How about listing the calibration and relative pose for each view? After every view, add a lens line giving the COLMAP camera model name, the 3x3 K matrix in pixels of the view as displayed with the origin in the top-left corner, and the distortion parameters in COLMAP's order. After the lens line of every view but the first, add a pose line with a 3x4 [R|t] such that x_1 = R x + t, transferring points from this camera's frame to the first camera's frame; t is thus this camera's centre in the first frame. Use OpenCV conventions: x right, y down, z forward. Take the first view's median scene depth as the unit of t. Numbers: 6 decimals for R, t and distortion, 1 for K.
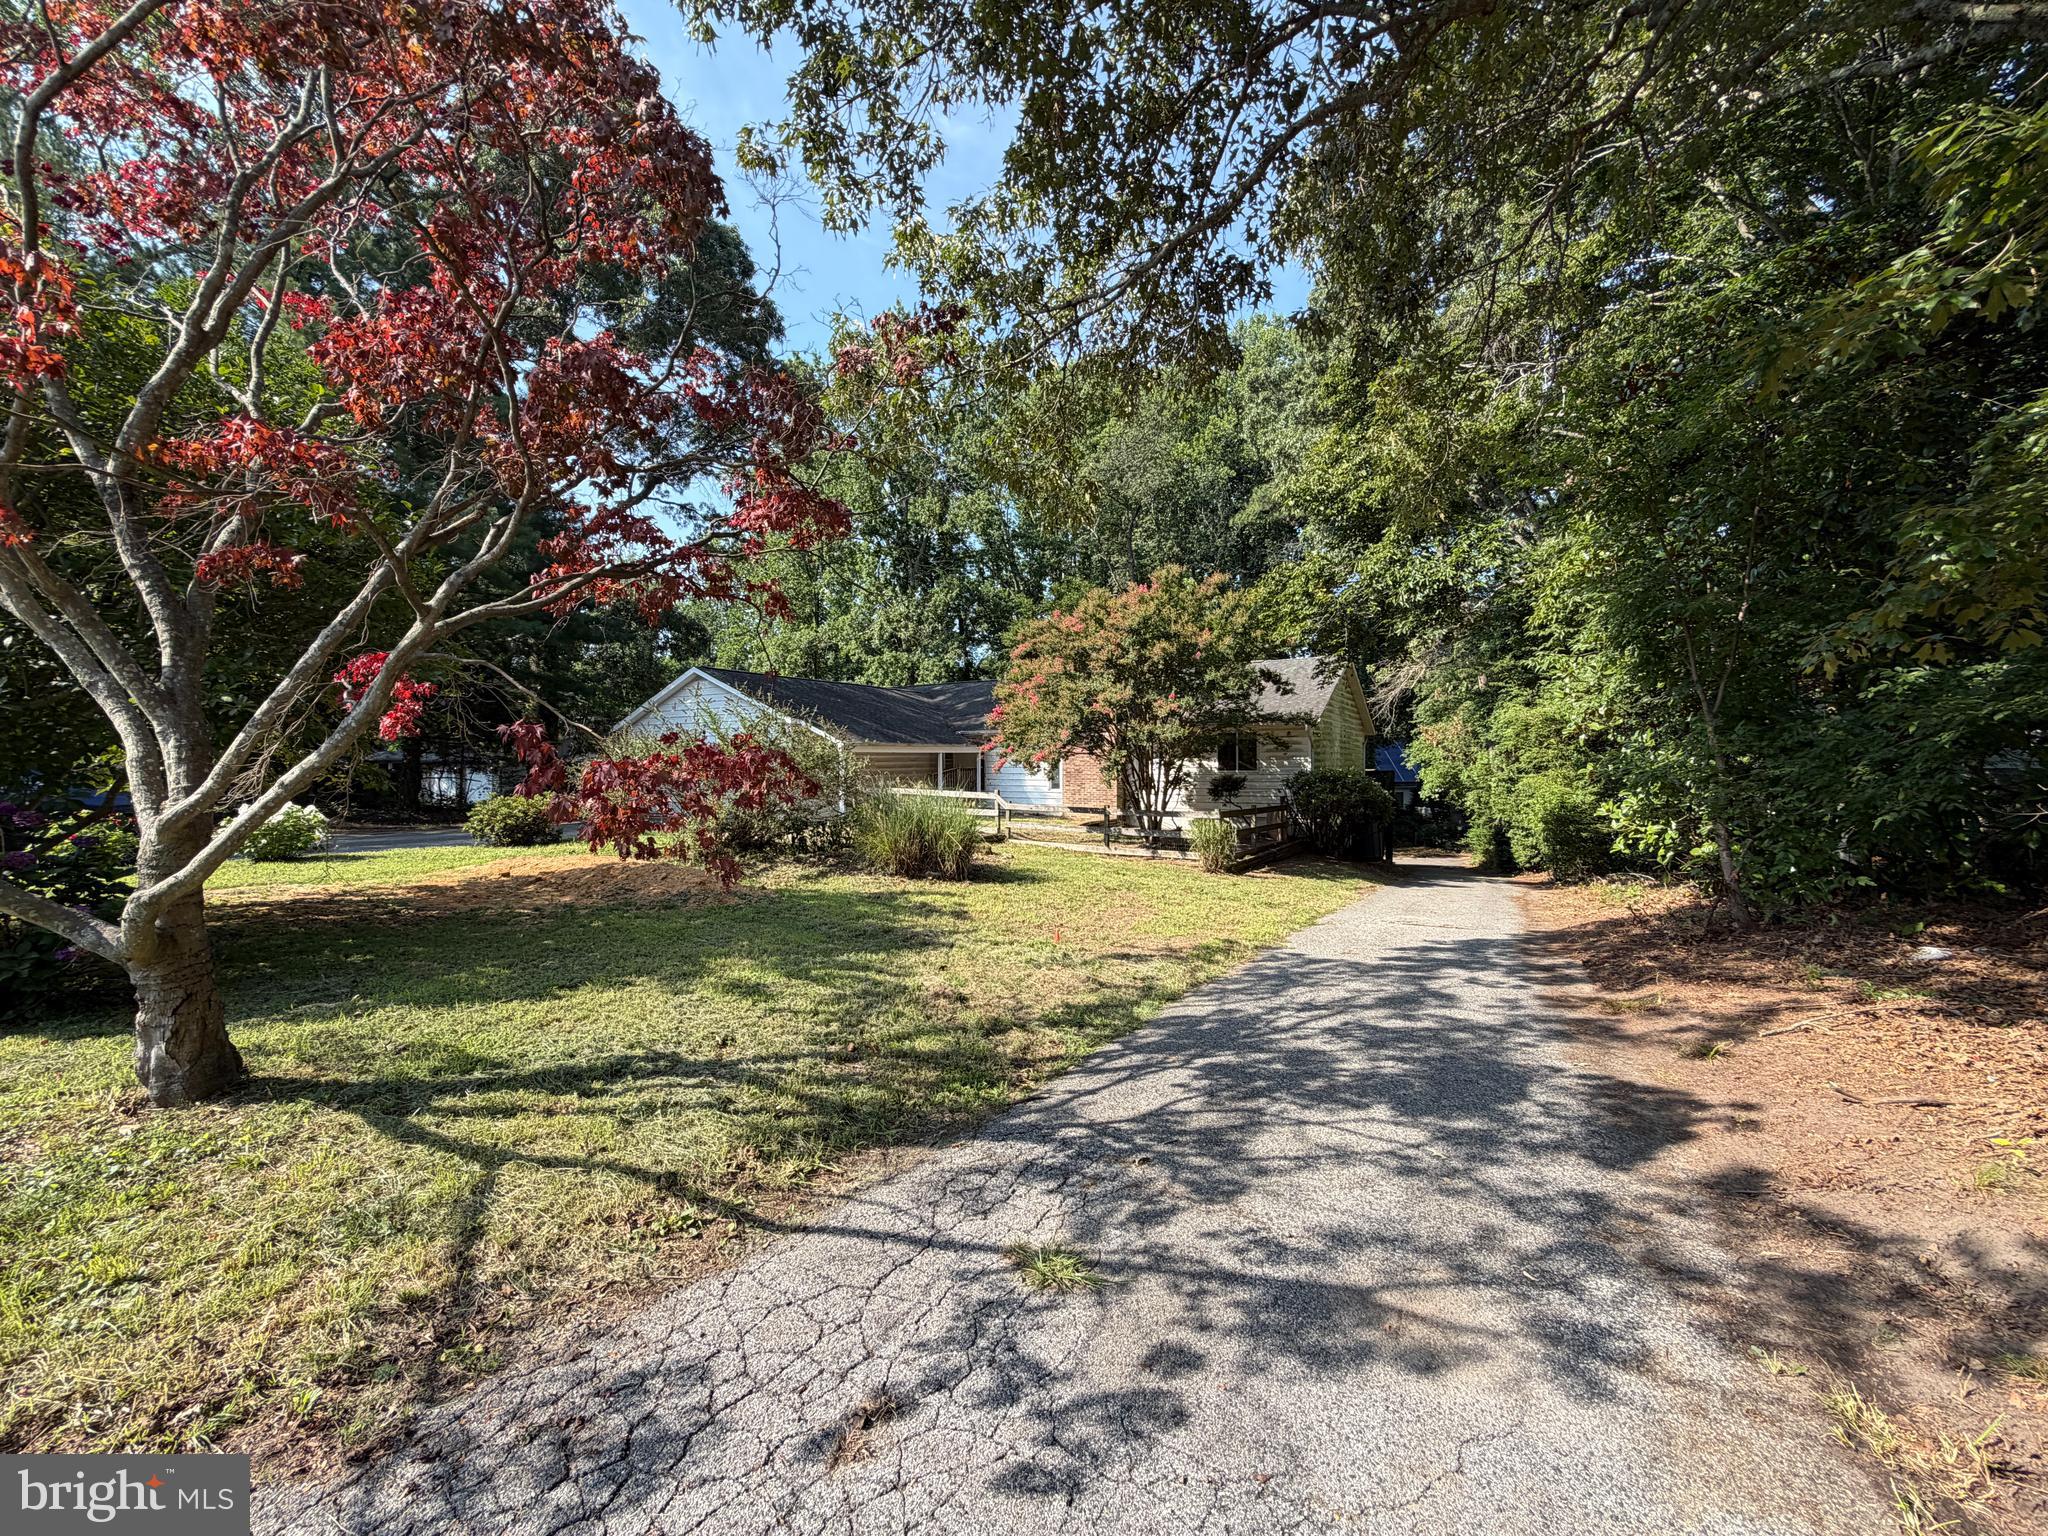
lens RADIAL K [[817.9, 0, 1021.0], [0, 817.9, 763.8], [0, 0, 1]] dist [0.000562, -0.000407]
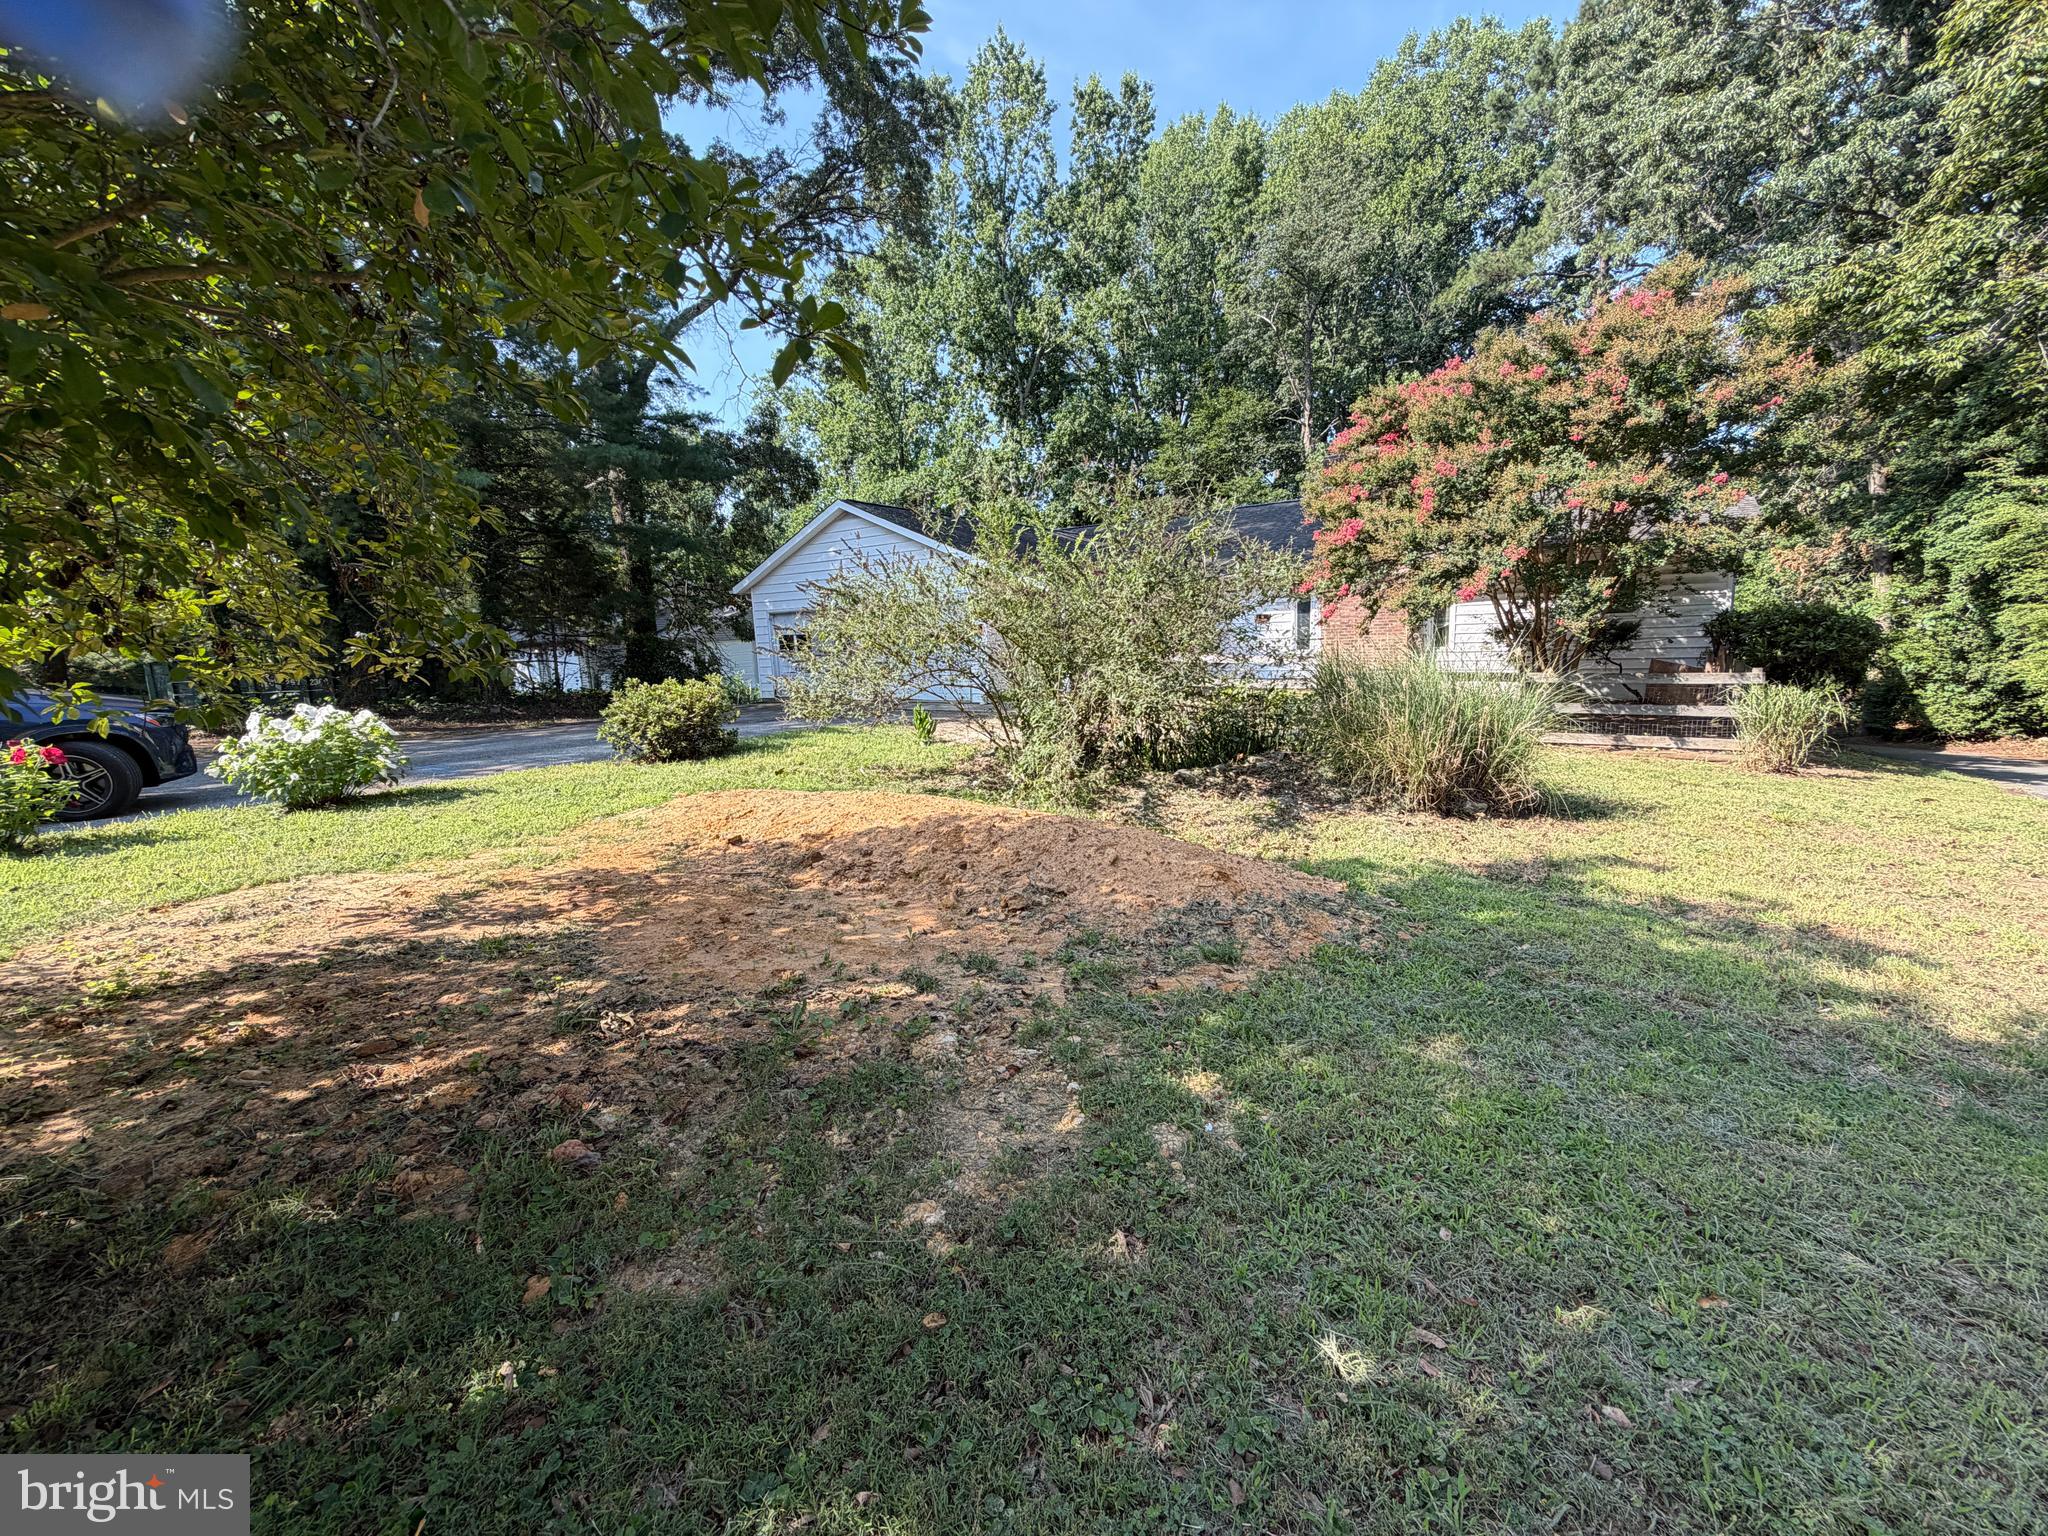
lens RADIAL K [[817.9, 0, 1028.5], [0, 817.9, 772.4], [0, 0, 1]] dist [0.000562, -0.000407]
pose [[0.997978, -0.024911, -0.058470, -0.265929], [0.034452, 0.985131, 0.168316, 0.008617], [0.053408, -0.169990, 0.983997, 0.327123]]
